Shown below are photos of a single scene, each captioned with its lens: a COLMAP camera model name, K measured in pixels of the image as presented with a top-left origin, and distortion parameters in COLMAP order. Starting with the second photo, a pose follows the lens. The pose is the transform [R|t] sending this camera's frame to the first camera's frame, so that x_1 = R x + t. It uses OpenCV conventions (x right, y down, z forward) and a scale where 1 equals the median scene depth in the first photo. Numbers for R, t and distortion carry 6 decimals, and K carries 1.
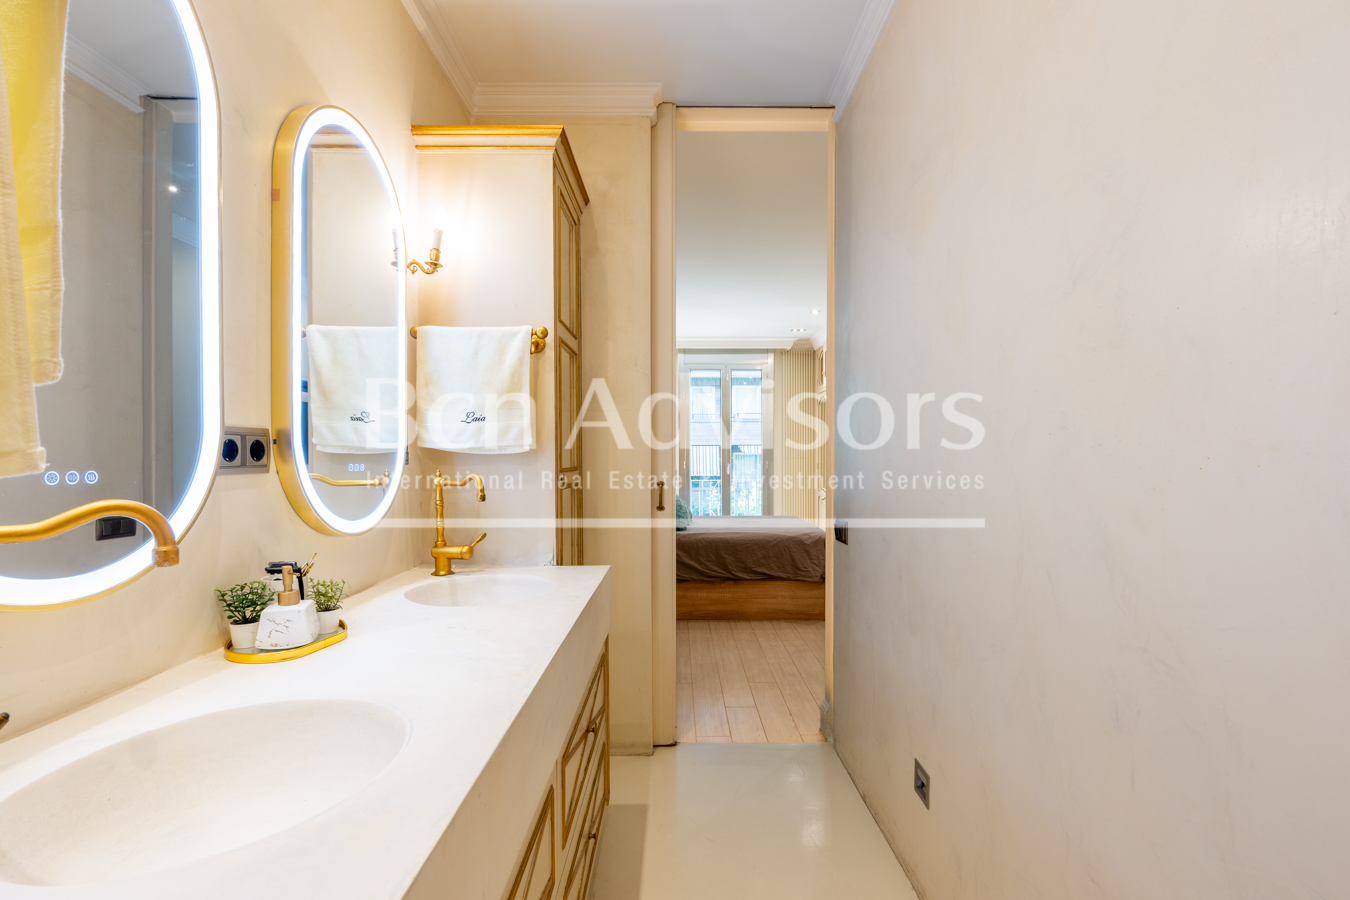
lens RADIAL K [[593.6, 0, 679.2], [0, 593.6, 459.0], [0, 0, 1]] dist [0.000577, -0.000474]
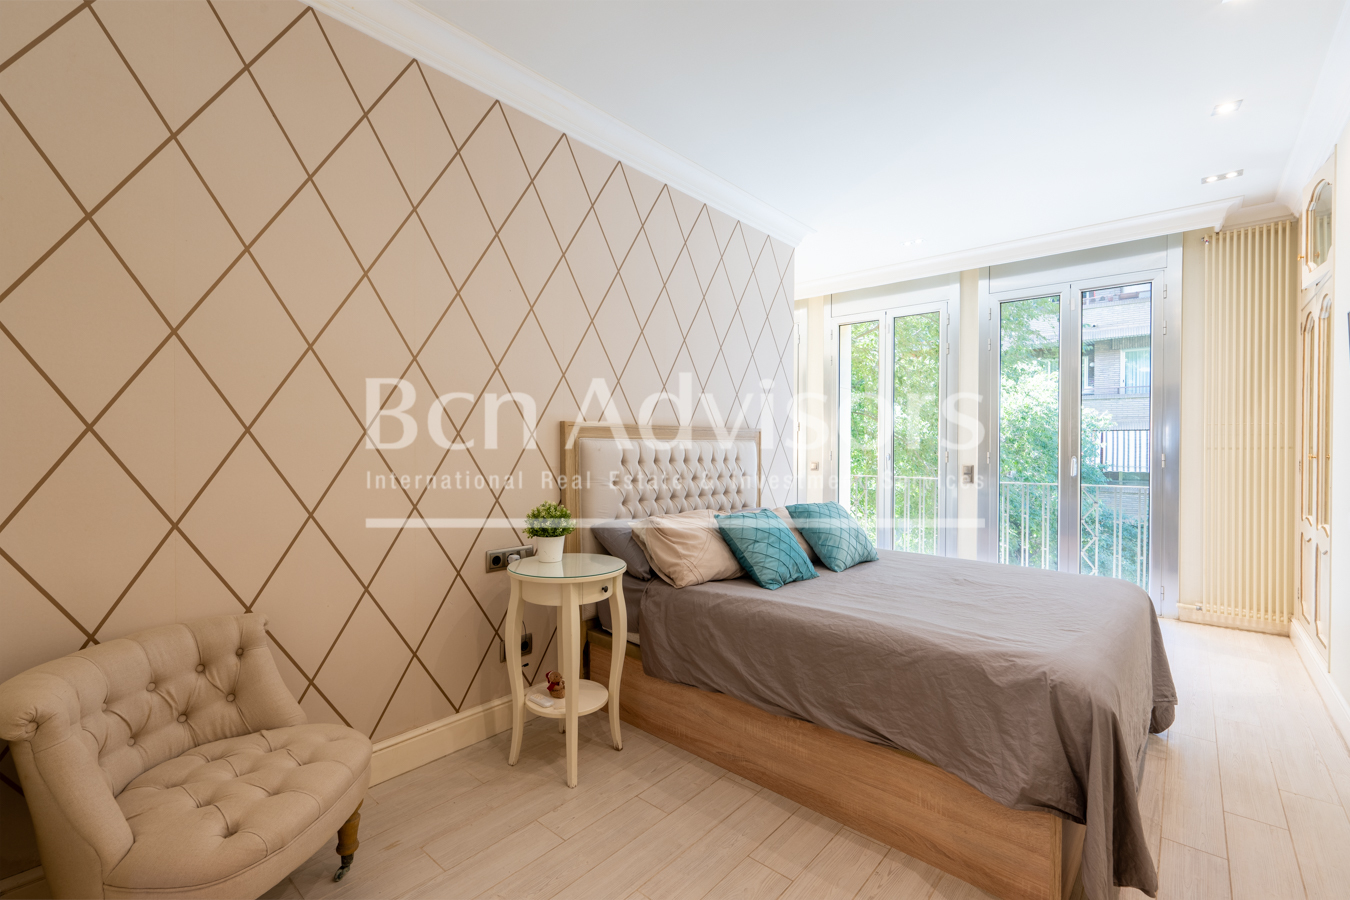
lens RADIAL K [[593.6, 0, 674.2], [0, 593.6, 447.8], [0, 0, 1]] dist [0.000577, -0.000474]
pose [[0.756285, 0.013676, -0.654100, 0.302186], [-0.012218, 0.999902, 0.006779, -0.001298], [0.654129, 0.002865, 0.756378, 0.599692]]
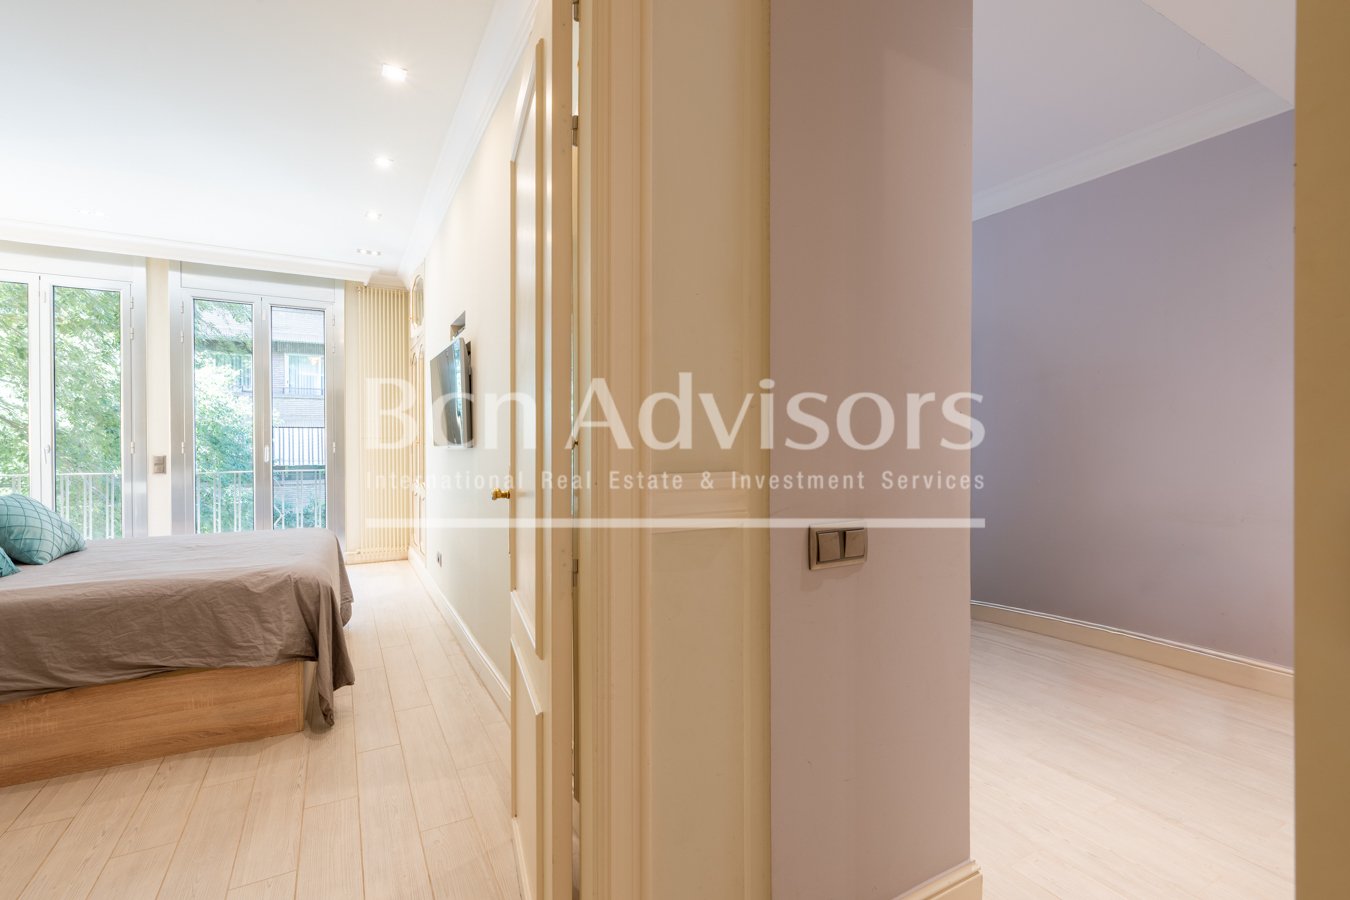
lens RADIAL K [[593.6, 0, 667.1], [0, 593.6, 452.4], [0, 0, 1]] dist [0.000577, -0.000474]
pose [[0.874183, -0.000248, 0.485596, 0.277889], [-0.004130, 0.999960, 0.007946, 0.014675], [-0.485578, -0.008952, 0.874147, 0.374334]]
